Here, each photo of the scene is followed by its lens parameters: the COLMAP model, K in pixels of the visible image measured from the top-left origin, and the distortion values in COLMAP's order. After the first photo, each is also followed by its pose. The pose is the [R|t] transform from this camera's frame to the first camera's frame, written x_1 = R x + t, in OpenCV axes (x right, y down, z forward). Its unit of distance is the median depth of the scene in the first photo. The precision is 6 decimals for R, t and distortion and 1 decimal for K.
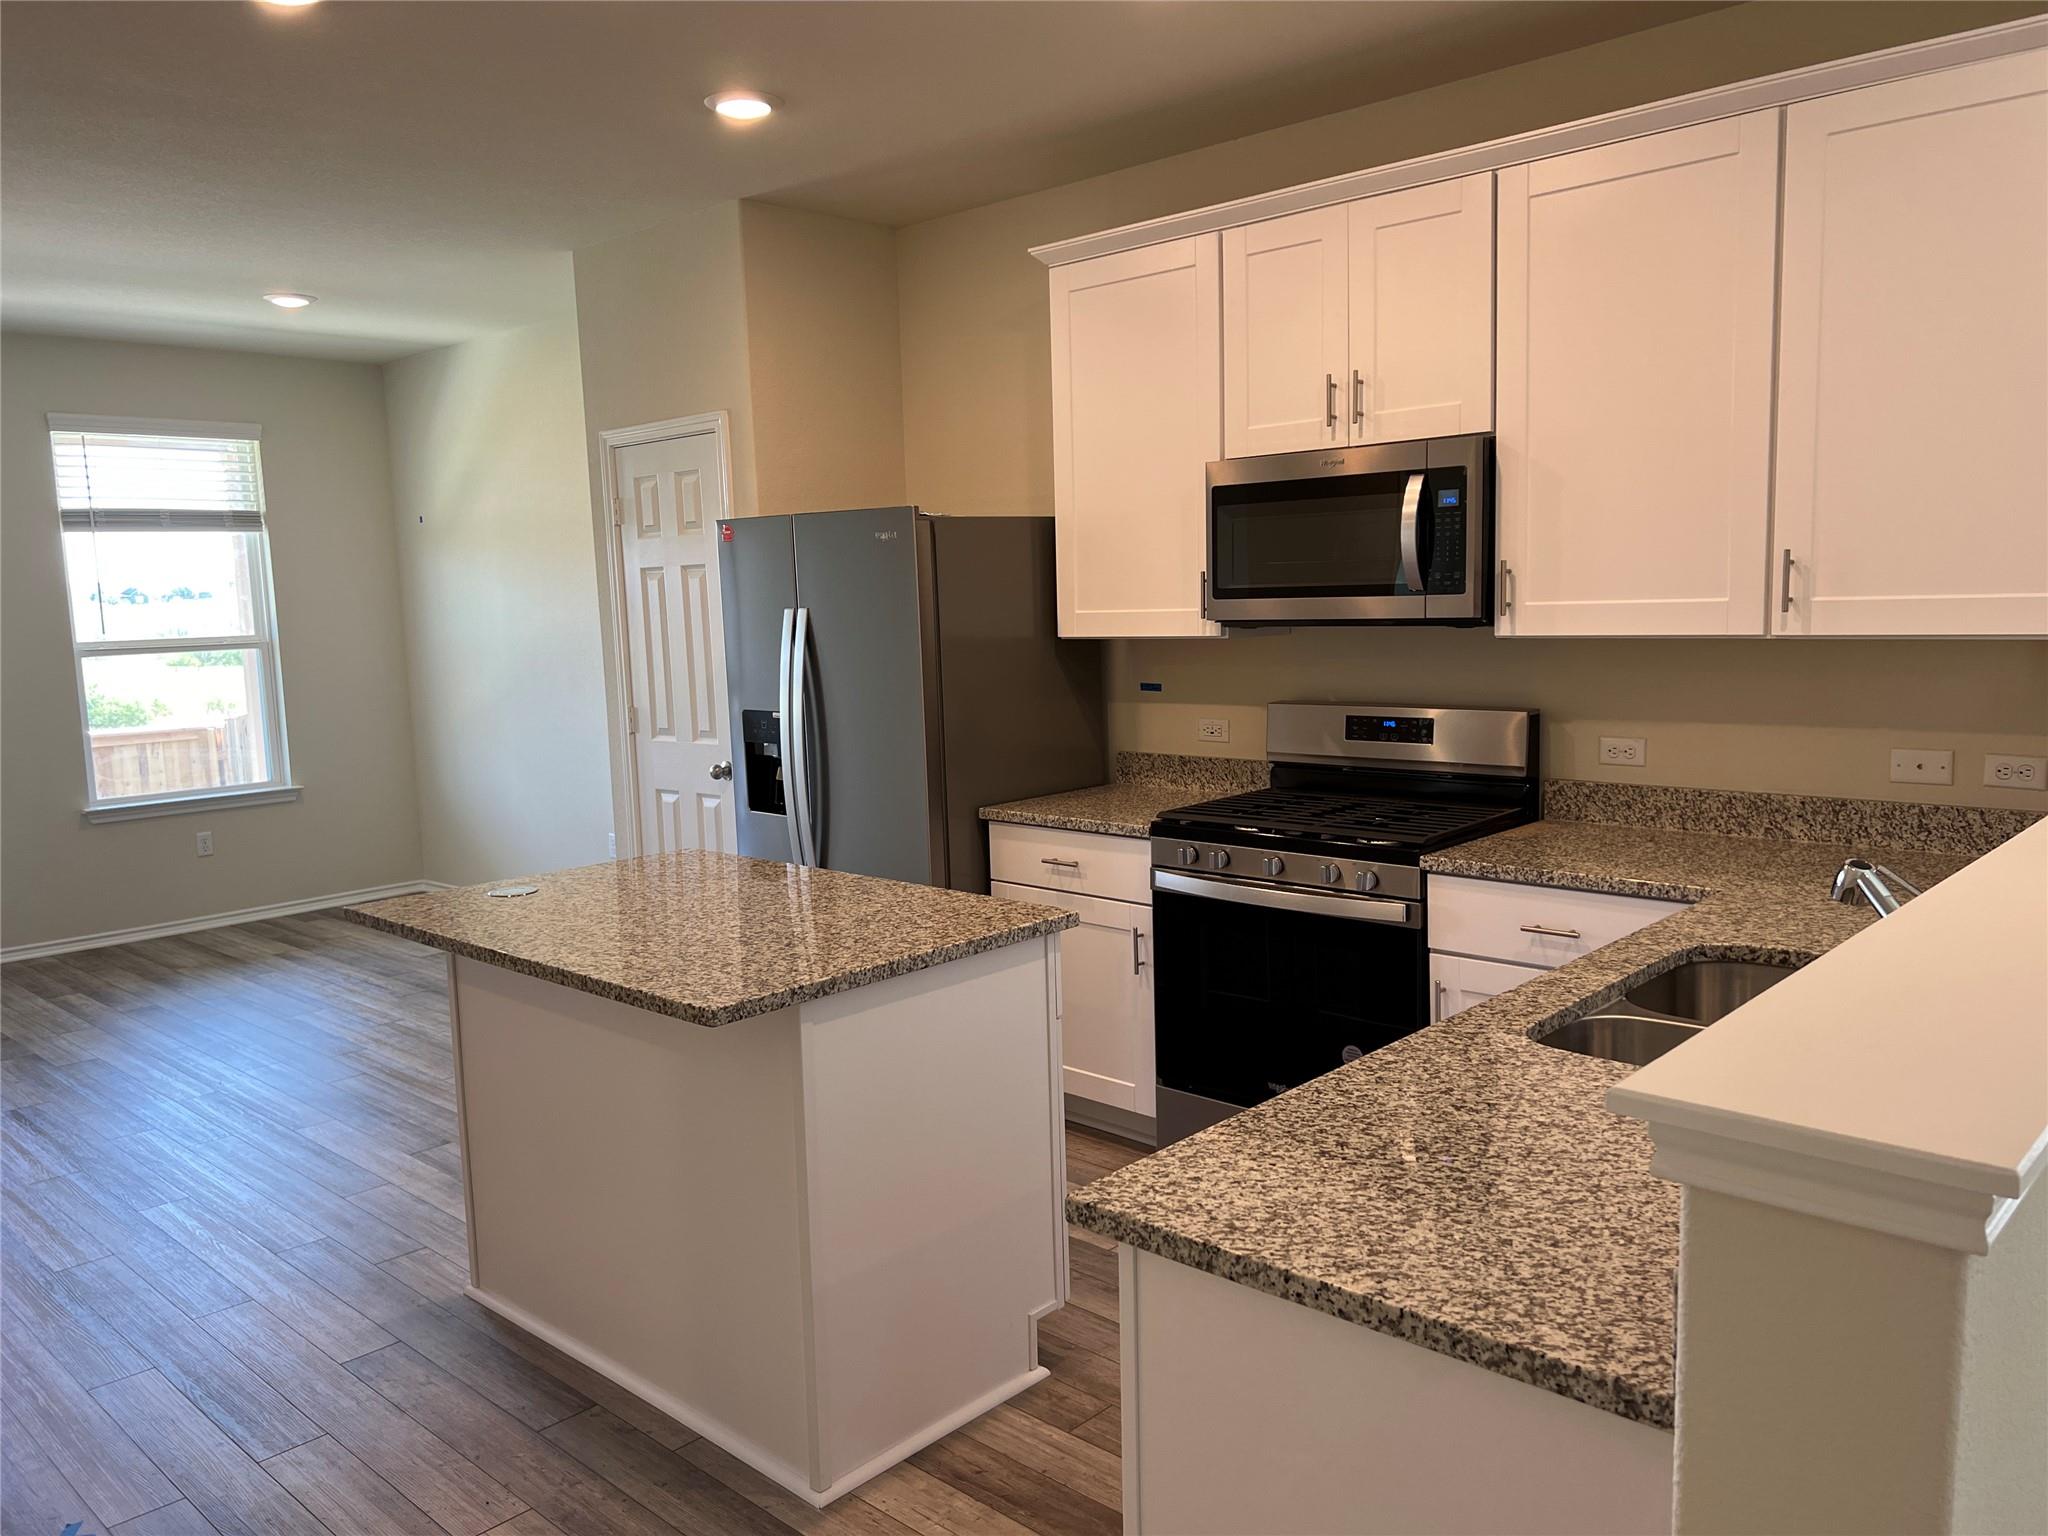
lens RADIAL K [[1541.7, 0, 1025.7], [0, 1541.7, 773.2], [0, 0, 1]] dist [0.043995, -0.052080]
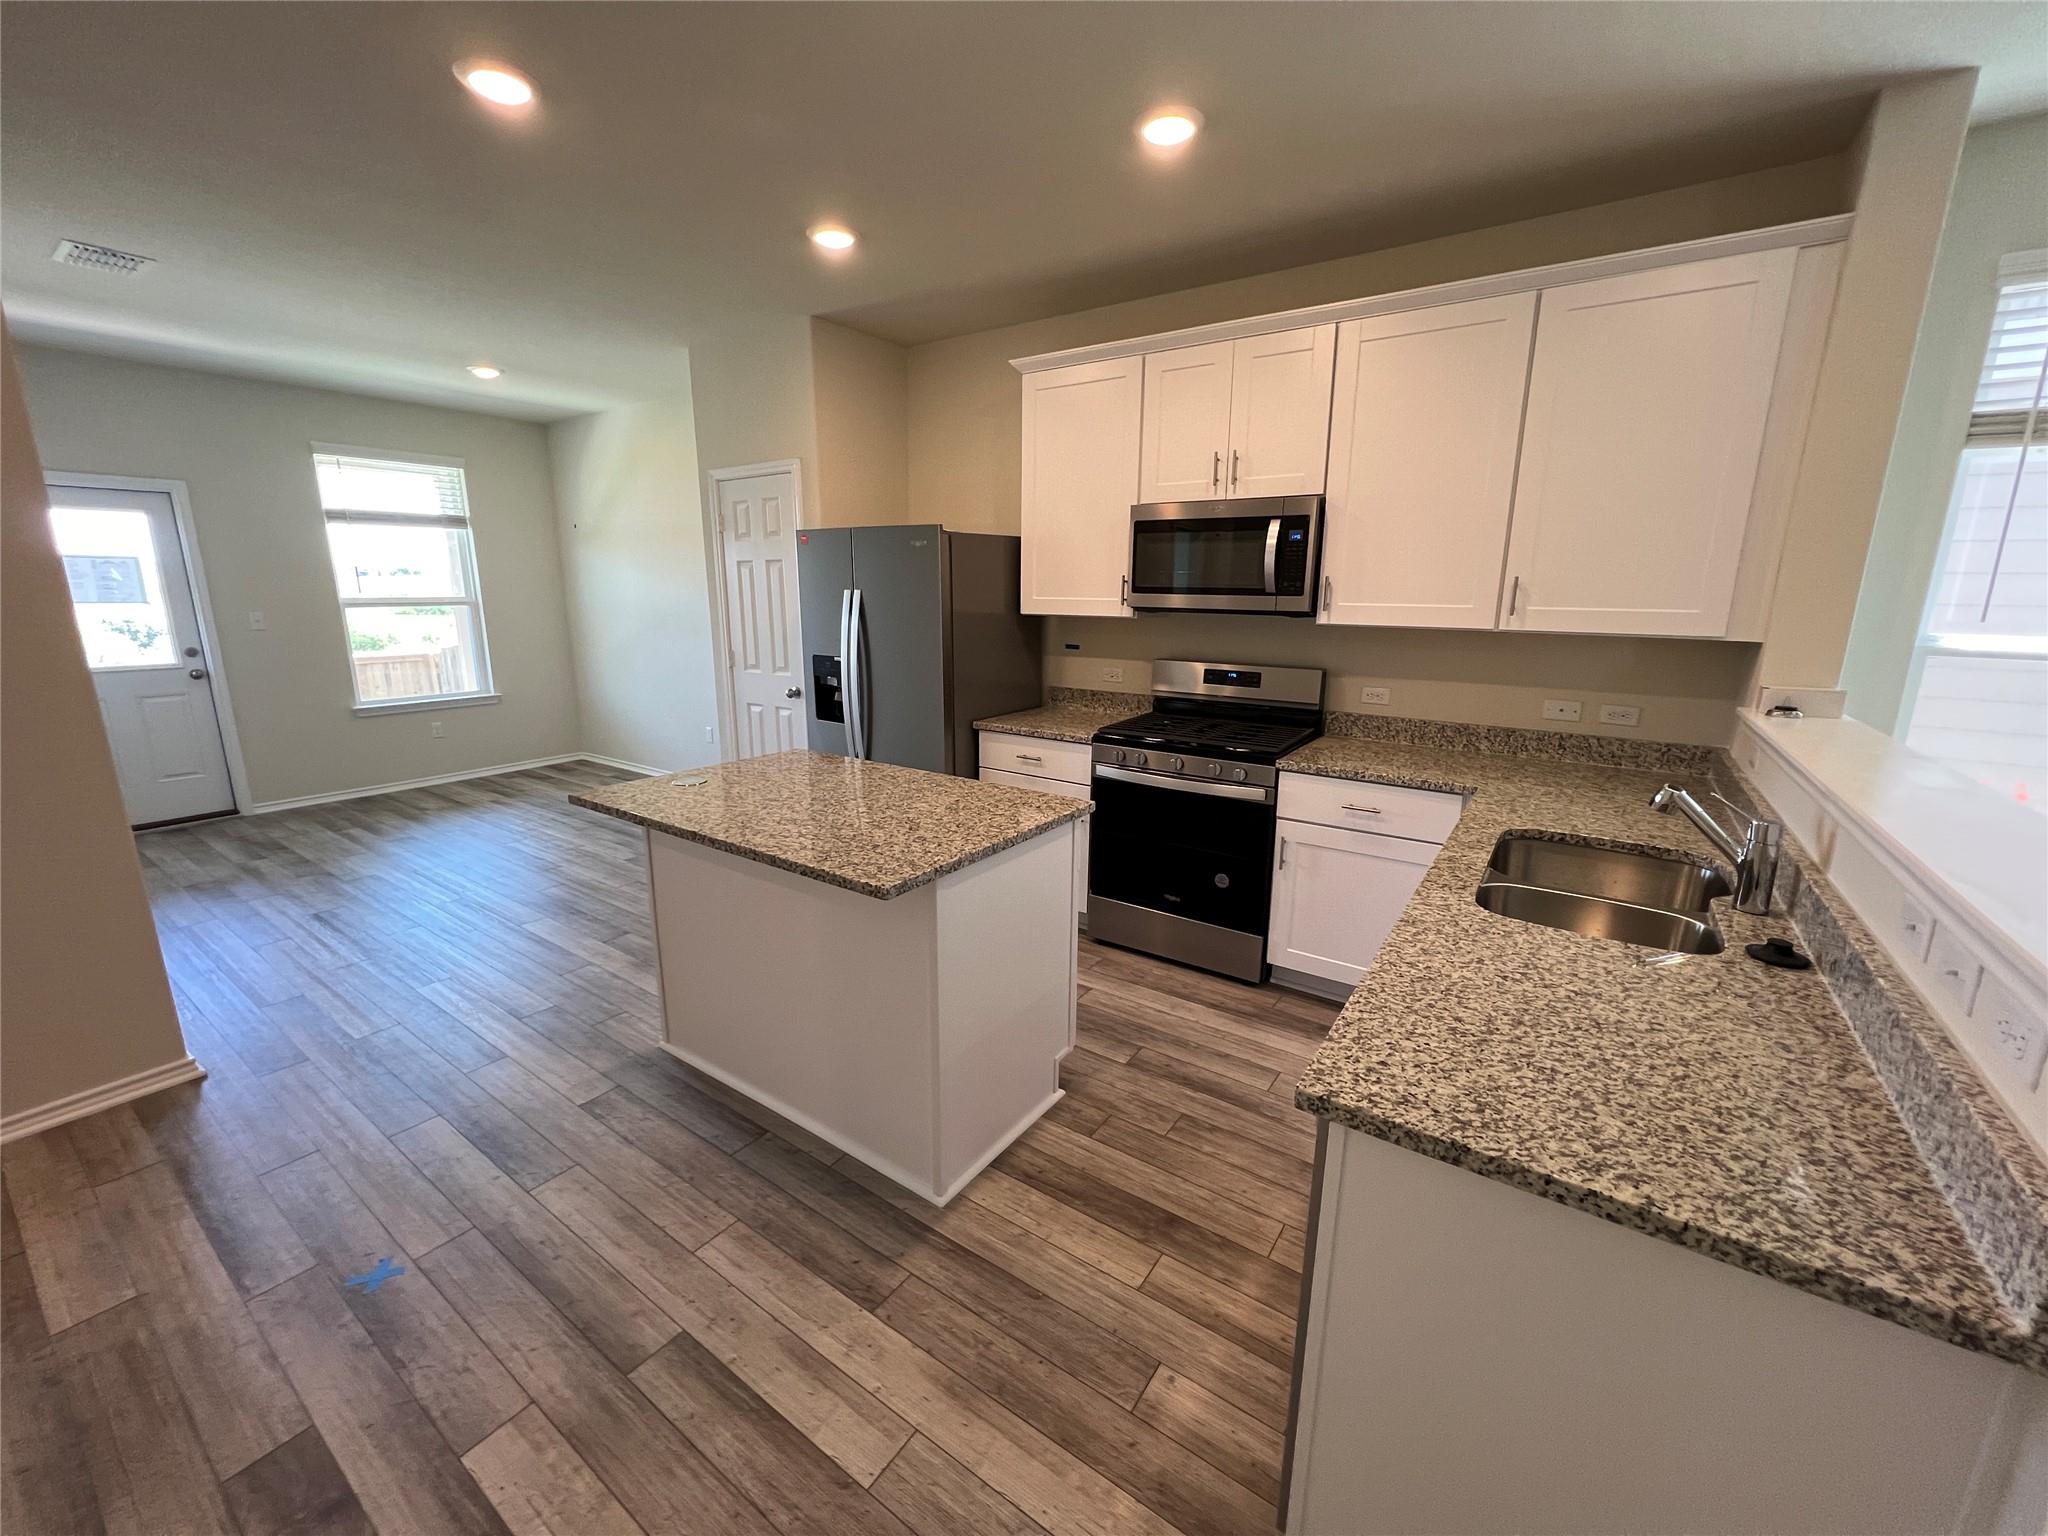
lens RADIAL K [[819.3, 0, 1025.8], [0, 819.3, 766.4], [0, 0, 1]] dist [-0.005268, 0.001907]
pose [[0.988976, 0.005492, 0.147977, -0.122420], [-0.019559, 0.995401, 0.093778, -0.014357], [-0.146781, -0.095638, 0.984535, 0.186183]]
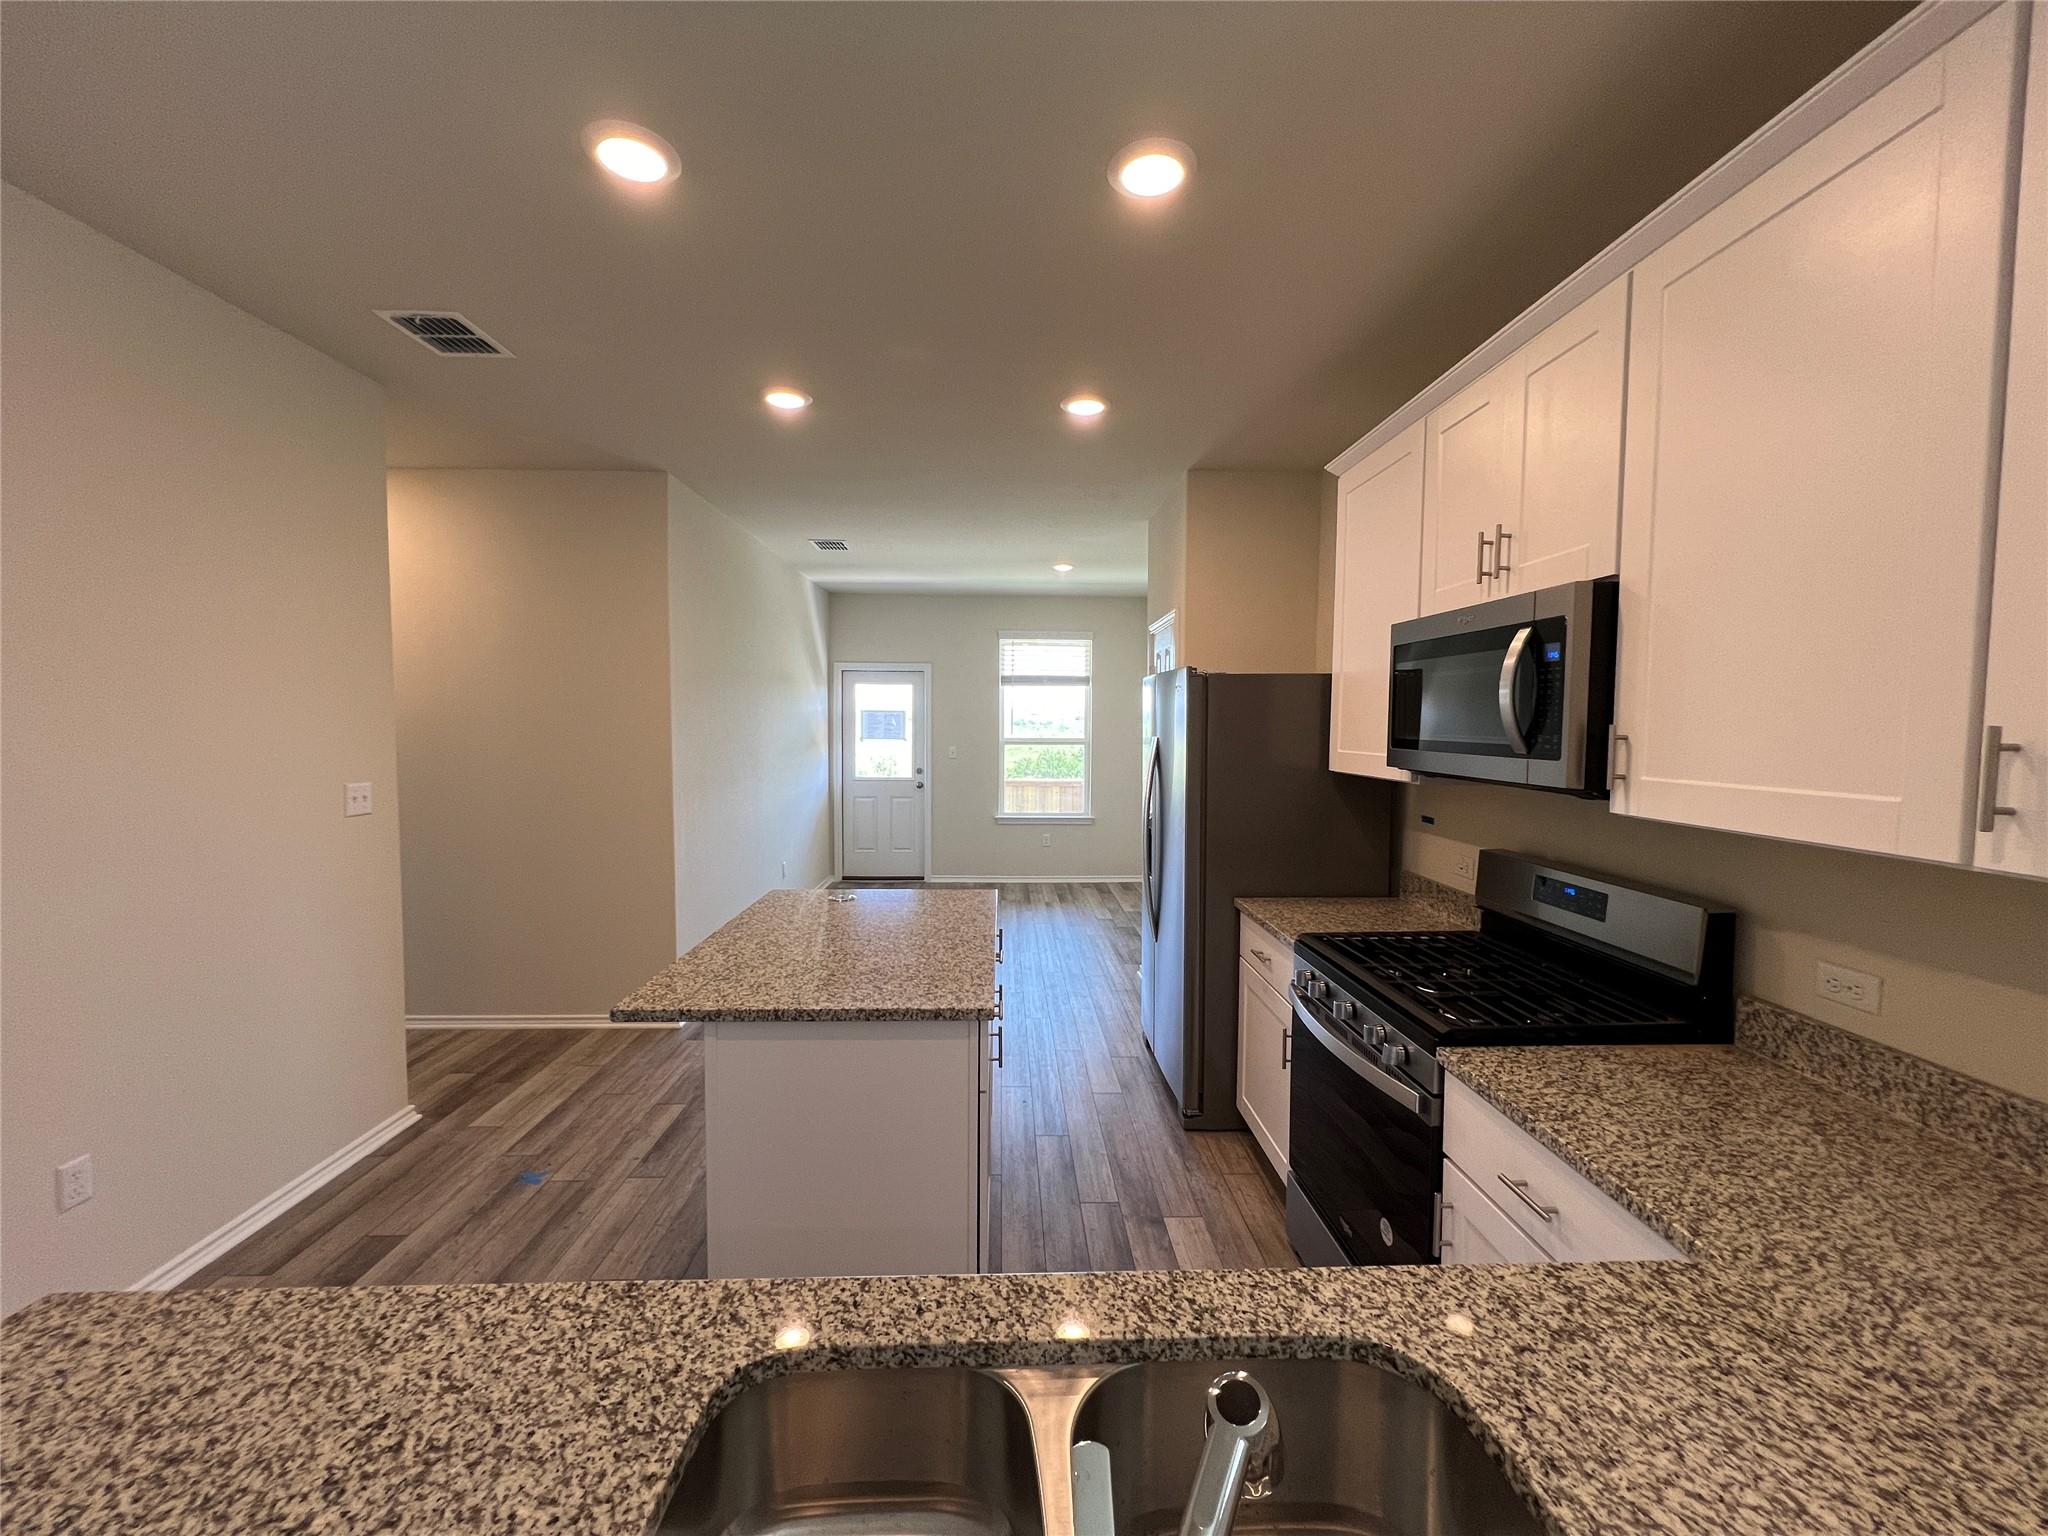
lens RADIAL K [[819.3, 0, 1028.0], [0, 819.3, 769.6], [0, 0, 1]] dist [-0.005268, 0.001907]
pose [[0.707961, 0.076634, -0.702082, 0.387597], [-0.114105, 0.993447, -0.006623, -0.072497], [0.696973, 0.084800, 0.712065, 0.455857]]
